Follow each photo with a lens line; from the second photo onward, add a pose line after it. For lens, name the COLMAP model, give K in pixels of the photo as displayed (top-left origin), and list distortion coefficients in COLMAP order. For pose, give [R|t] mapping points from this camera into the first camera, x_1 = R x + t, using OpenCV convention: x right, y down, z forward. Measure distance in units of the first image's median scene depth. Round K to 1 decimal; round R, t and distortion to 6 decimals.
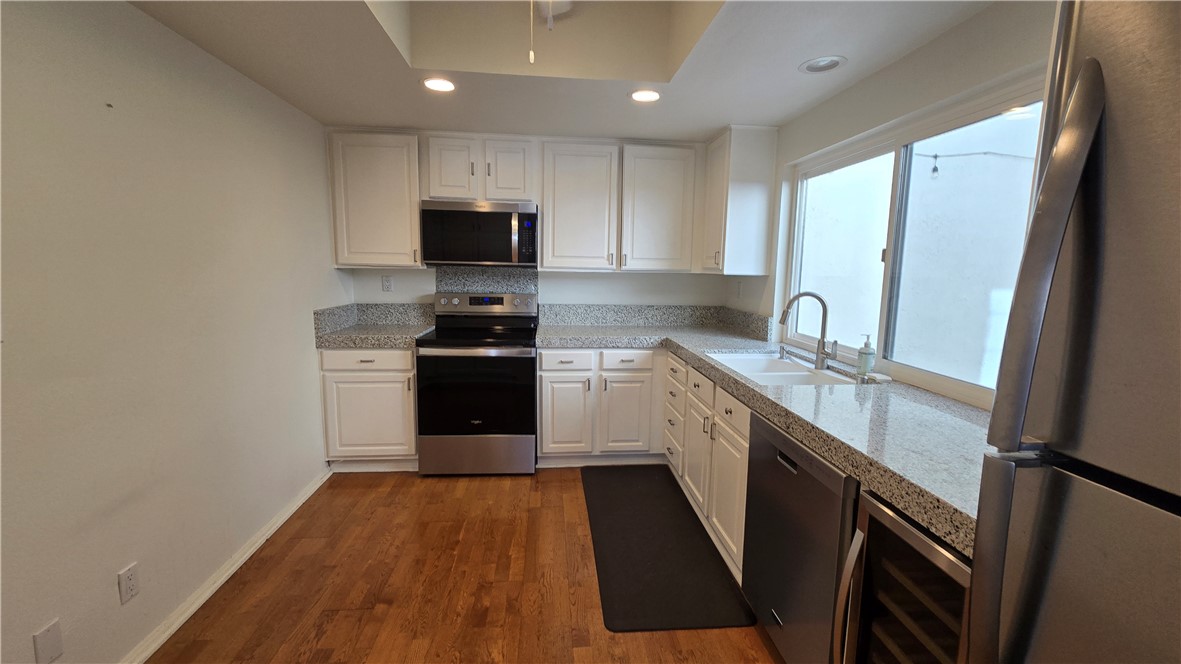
lens RADIAL K [[483.4, 0, 589.0], [0, 483.4, 330.5], [0, 0, 1]] dist [-0.001289, -0.000129]
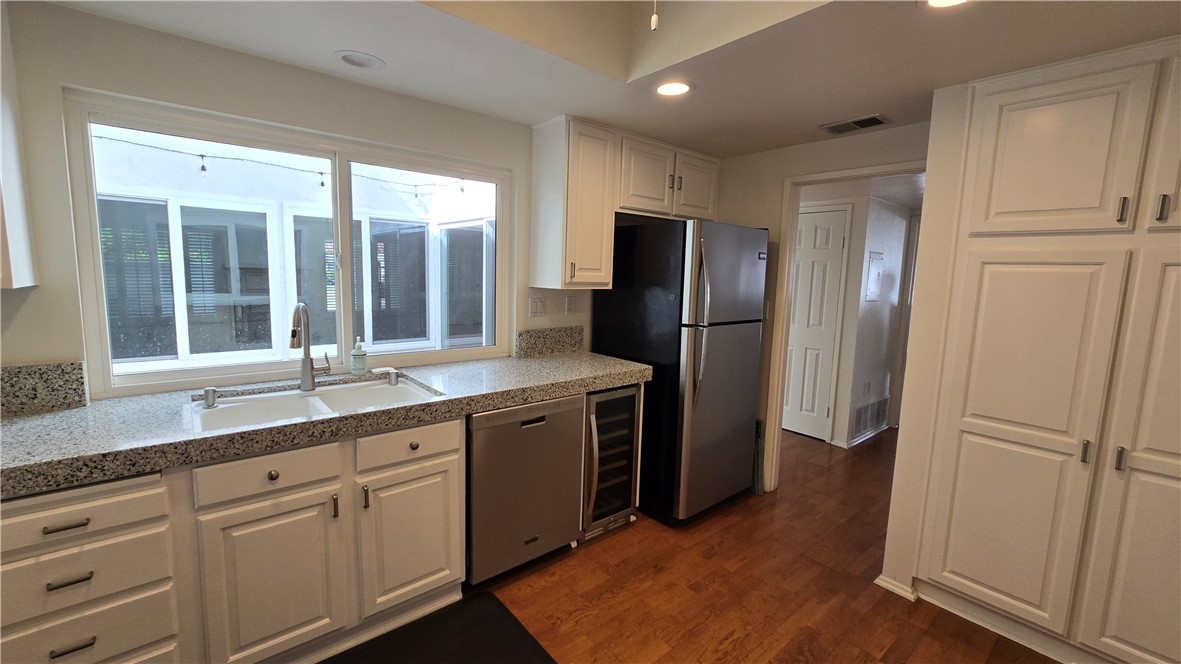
lens RADIAL K [[483.4, 0, 589.0], [0, 483.4, 330.5], [0, 0, 1]] dist [-0.001289, -0.000129]
pose [[-0.569151, -0.133231, 0.811367, -0.592313], [0.074501, 0.974370, 0.212257, -0.203536], [-0.818851, 0.181254, -0.544638, 1.226407]]
